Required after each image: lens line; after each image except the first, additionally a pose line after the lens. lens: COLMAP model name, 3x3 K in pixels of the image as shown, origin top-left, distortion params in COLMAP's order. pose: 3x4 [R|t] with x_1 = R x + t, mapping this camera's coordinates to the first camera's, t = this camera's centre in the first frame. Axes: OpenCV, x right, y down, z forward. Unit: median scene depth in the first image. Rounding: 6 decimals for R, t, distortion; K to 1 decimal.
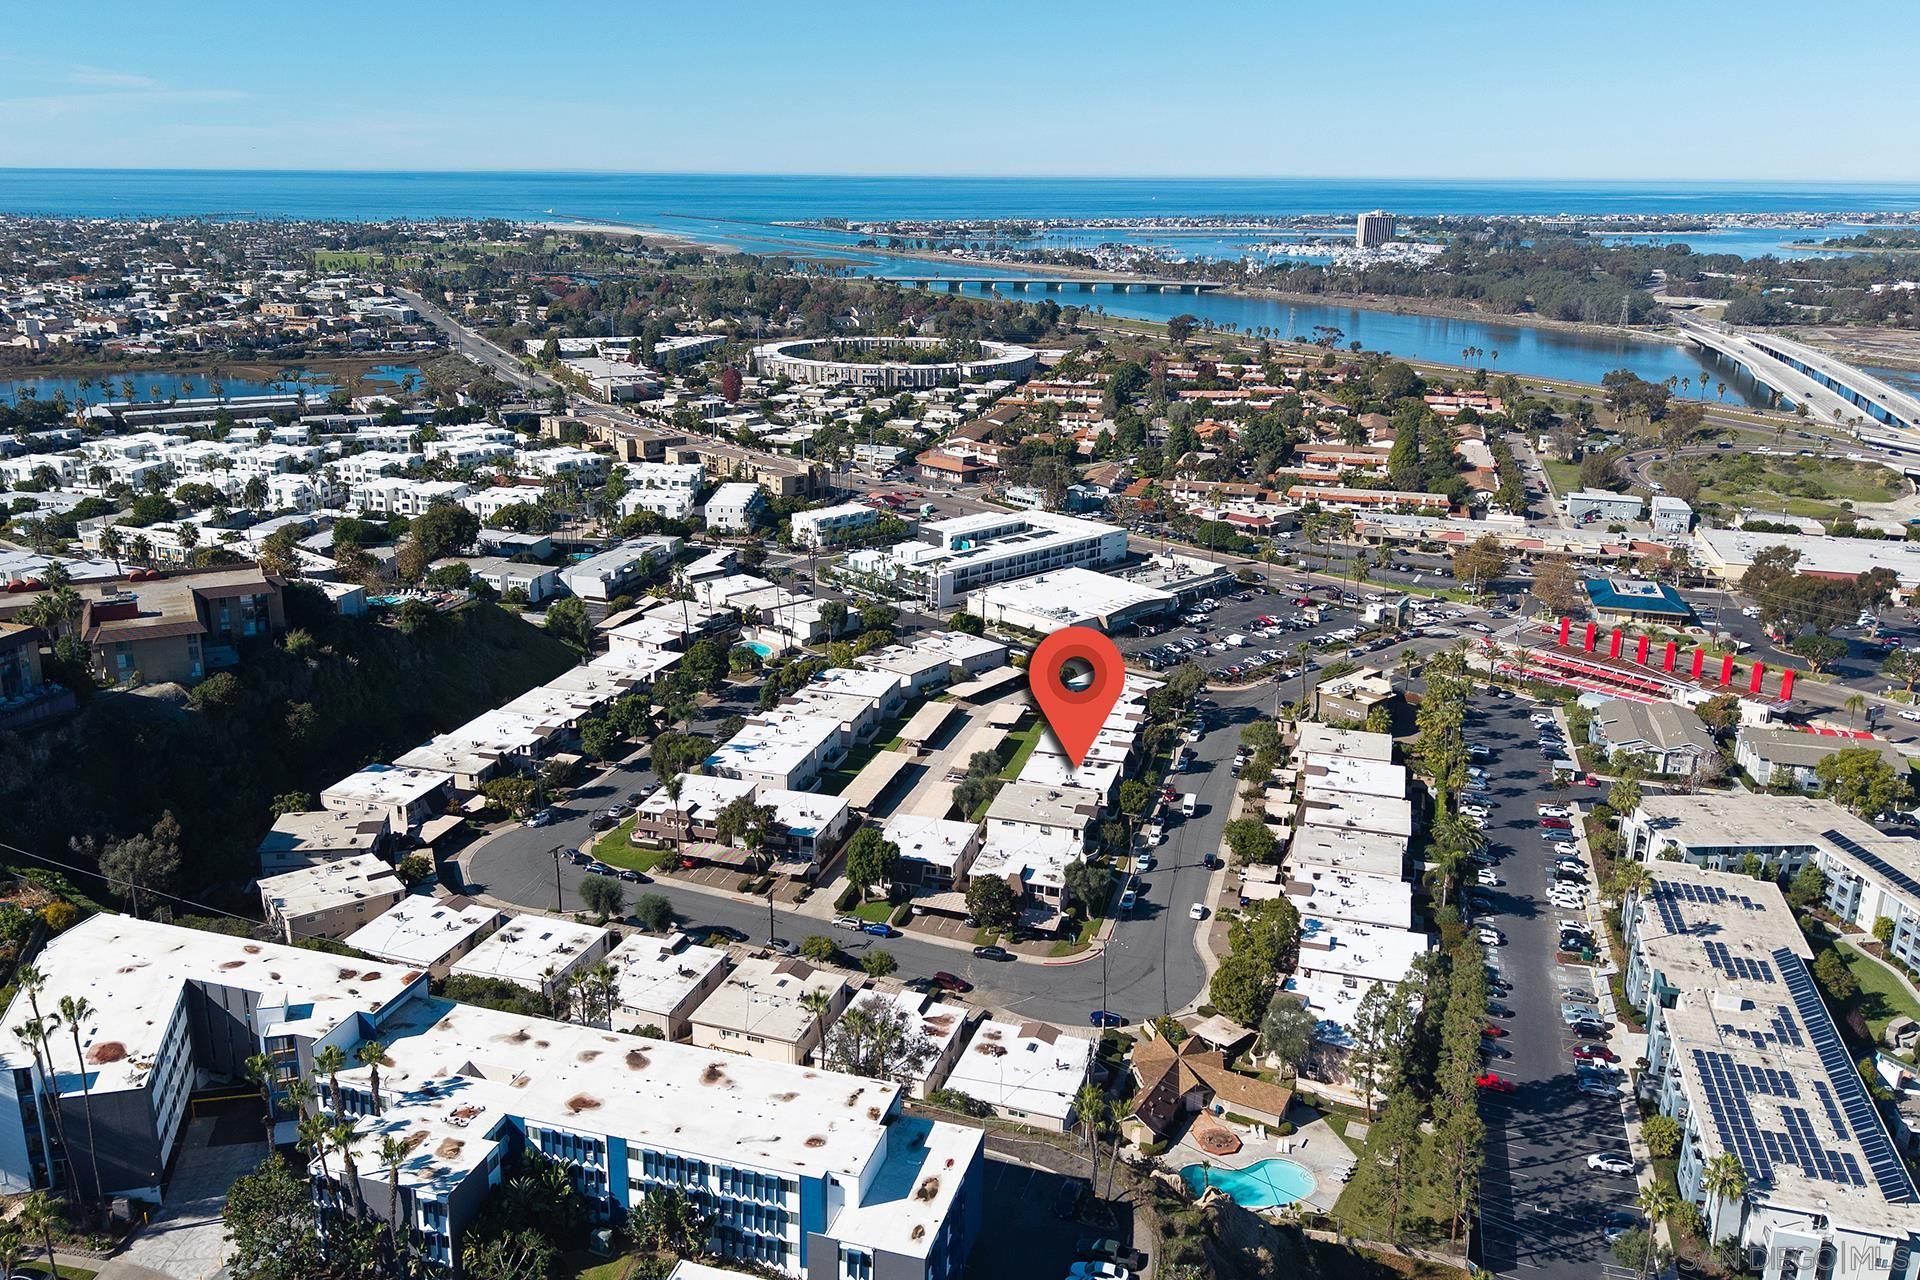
lens RADIAL K [[1500.7, 0, 939.8], [0, 1500.7, 641.7], [0, 0, 1]] dist [0.073446, -0.120219]
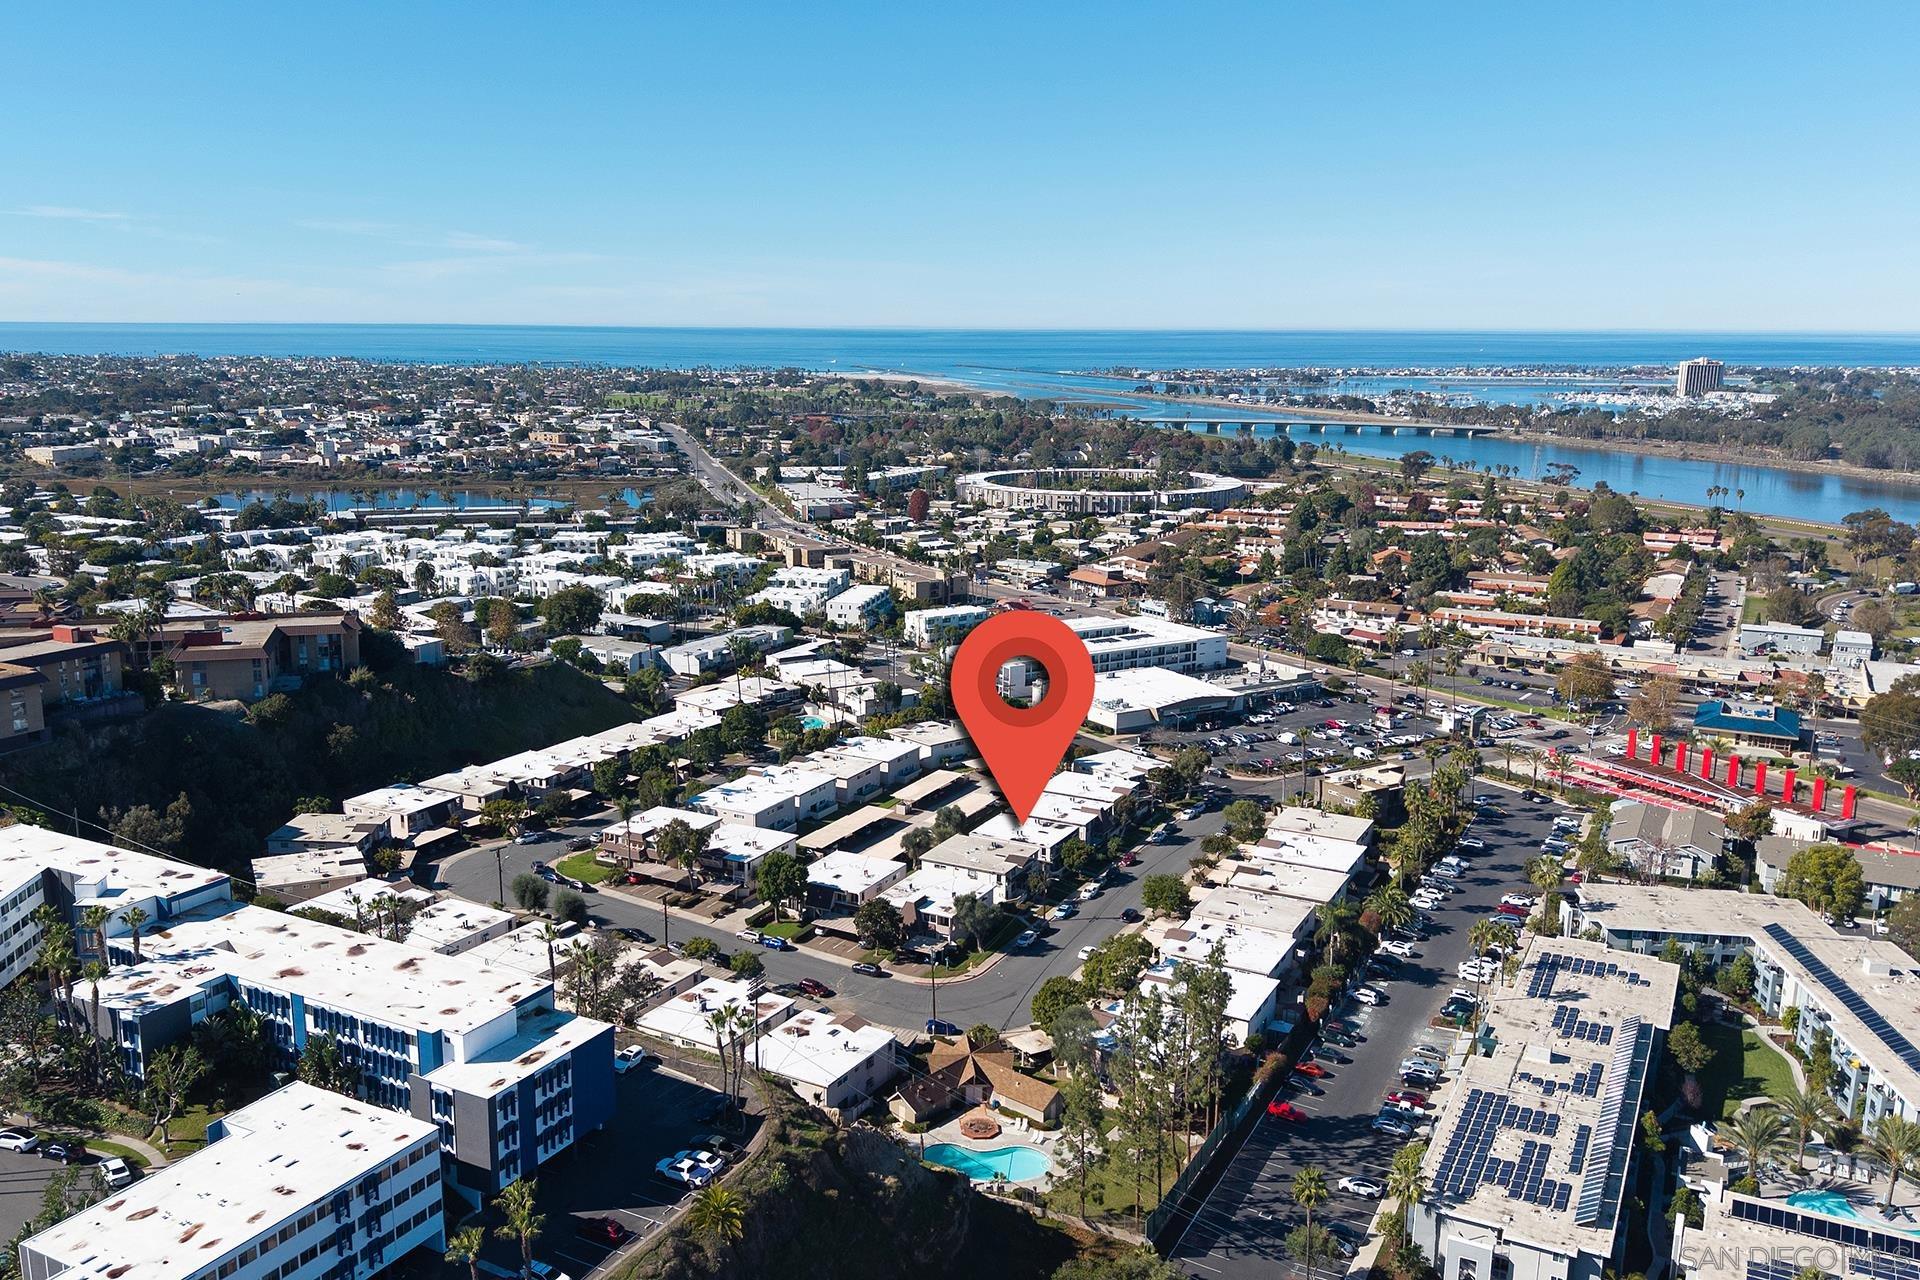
lens RADIAL K [[1541.3, 0, 955.8], [0, 1541.3, 678.6], [0, 0, 1]] dist [0.069055, -0.101321]
pose [[0.982068, 0.039449, -0.184354, 0.180647], [-0.053695, 0.995890, -0.072933, 0.049173], [0.180719, 0.081524, 0.980150, -0.046589]]
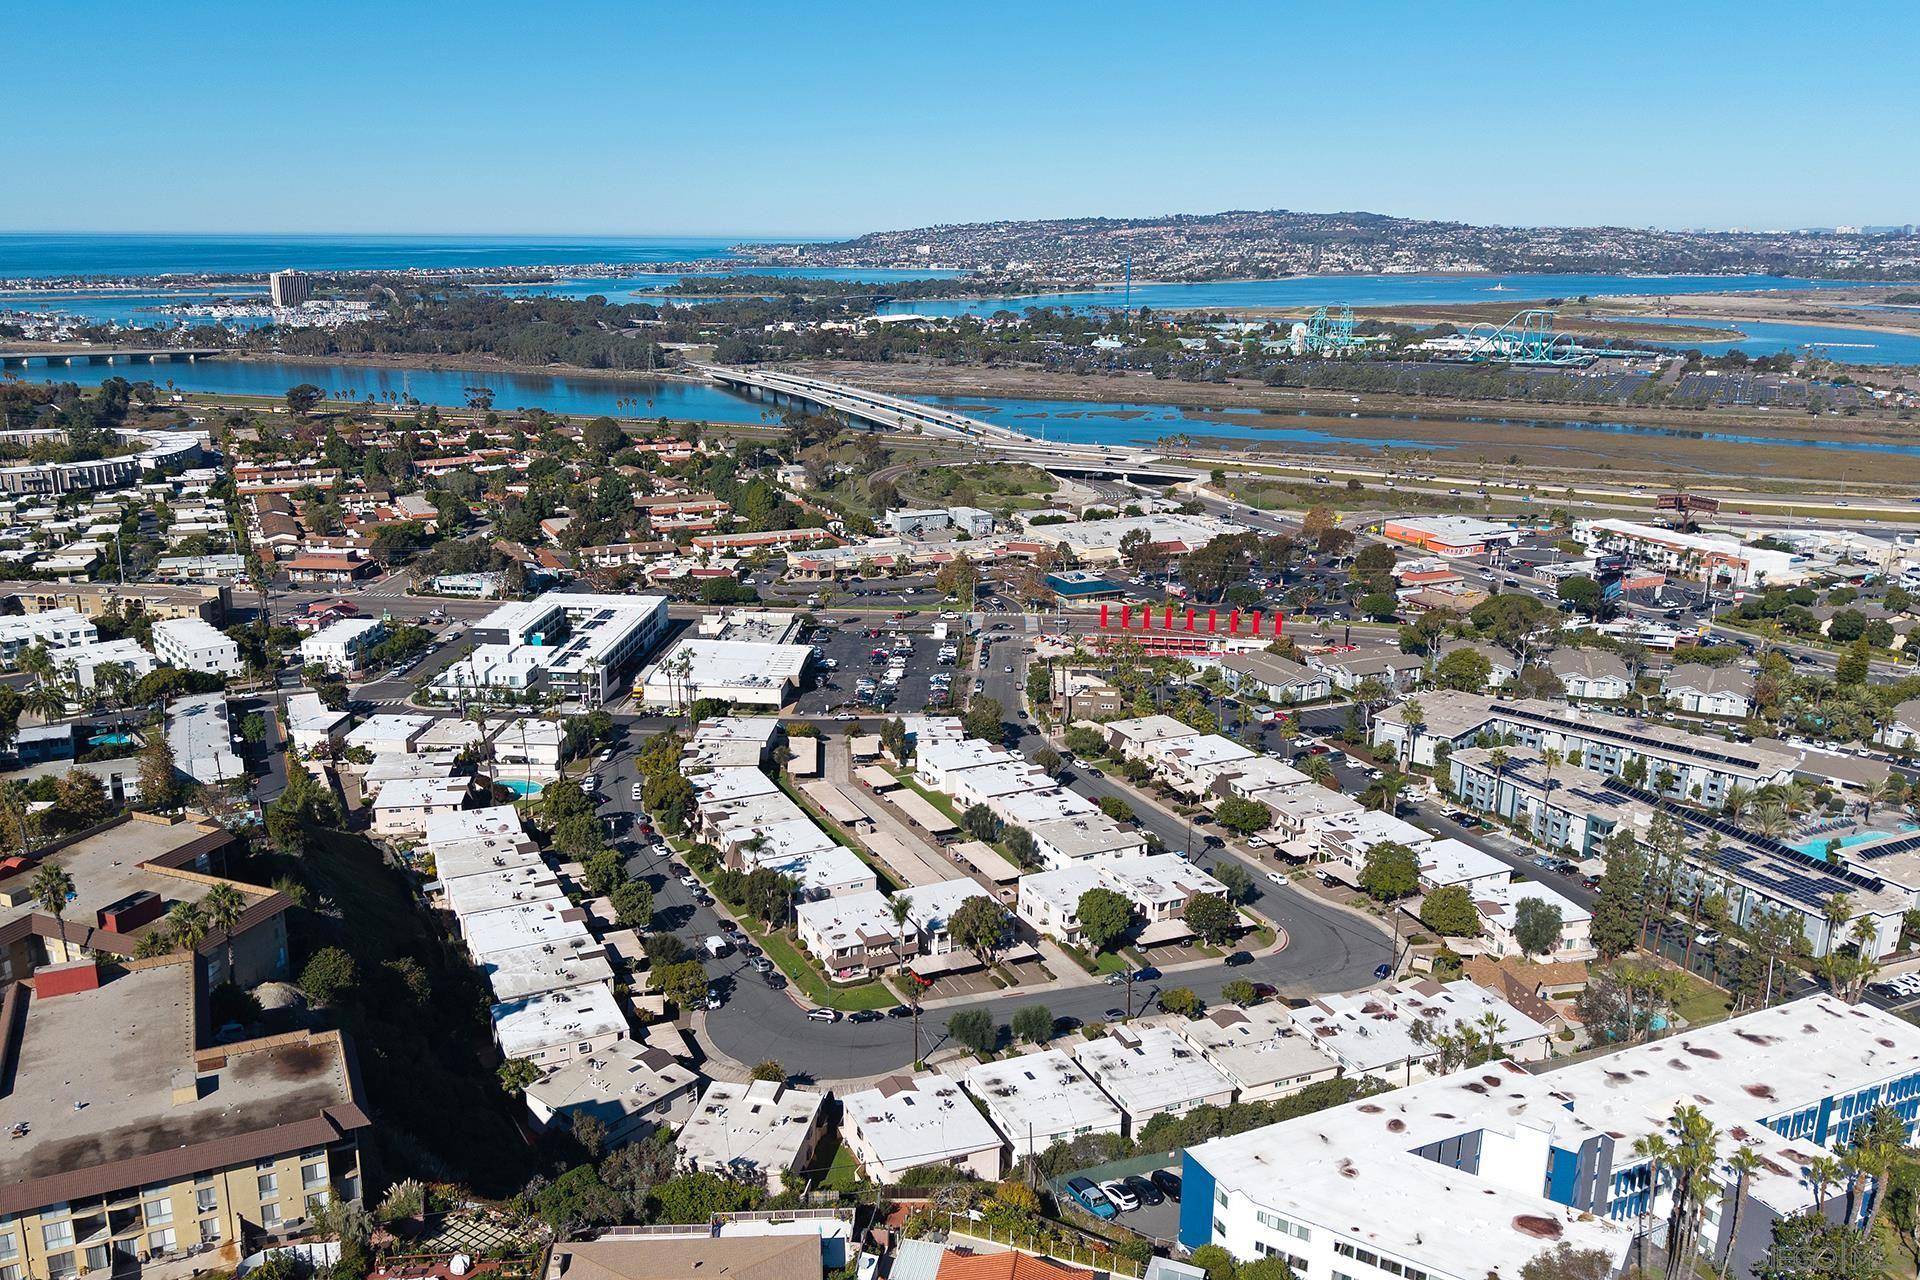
lens RADIAL K [[1456.9, 0, 903.3], [0, 1456.9, 640.1], [0, 0, 1]] dist [0.073497, -0.106083]
pose [[0.753569, -0.177325, 0.633001, -0.498931], [0.194788, 0.979919, 0.042619, -0.074282], [-0.627847, 0.091184, 0.772977, 0.186308]]
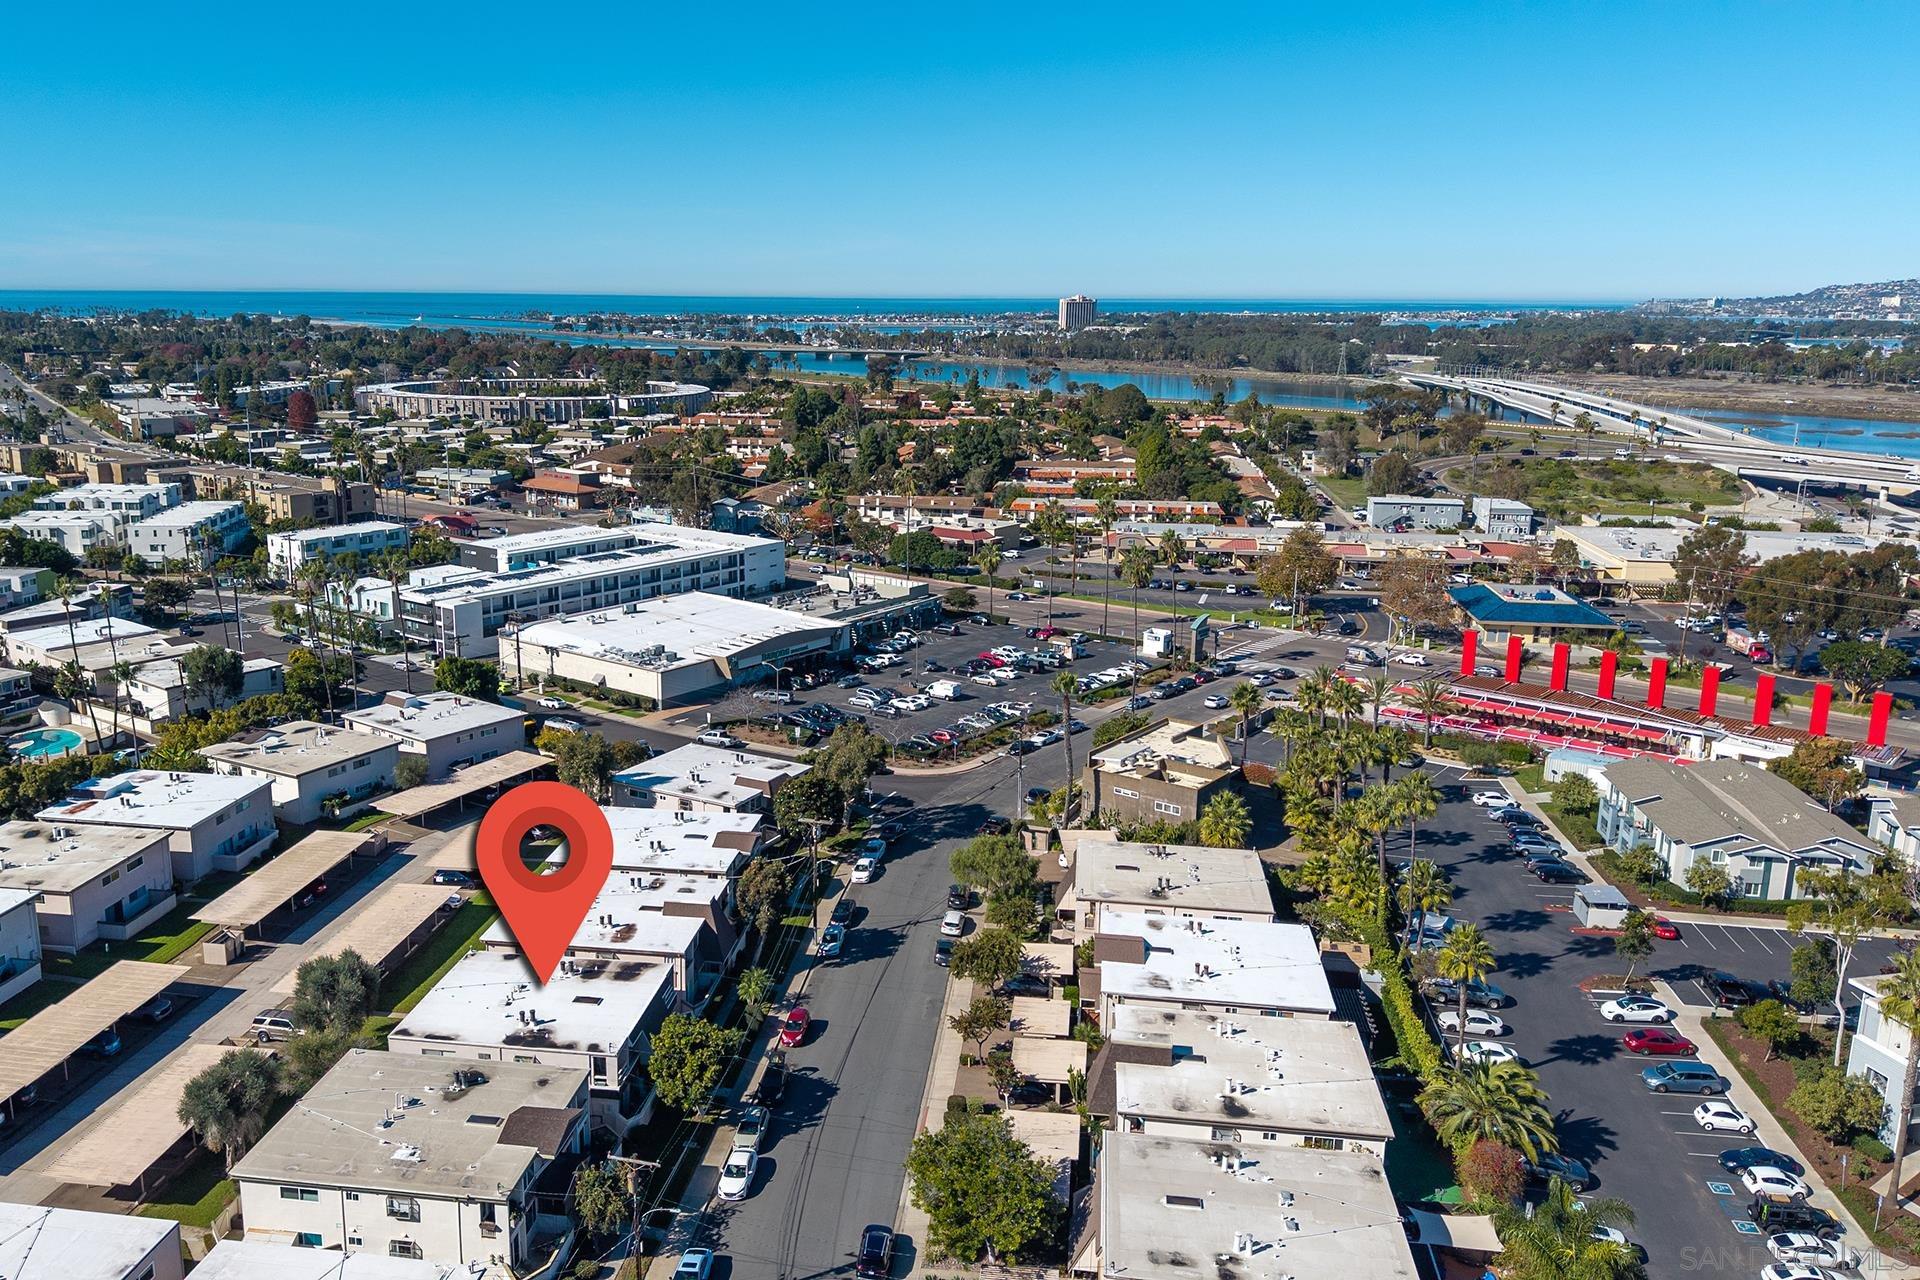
lens RADIAL K [[1456.5, 0, 866.6], [0, 1456.5, 635.2], [0, 0, 1]] dist [0.141358, -0.249194]
pose [[0.990870, -0.035892, 0.129955, 0.097961], [0.044775, 0.996808, -0.066096, 0.015309], [-0.127168, 0.071311, 0.989314, 0.458612]]
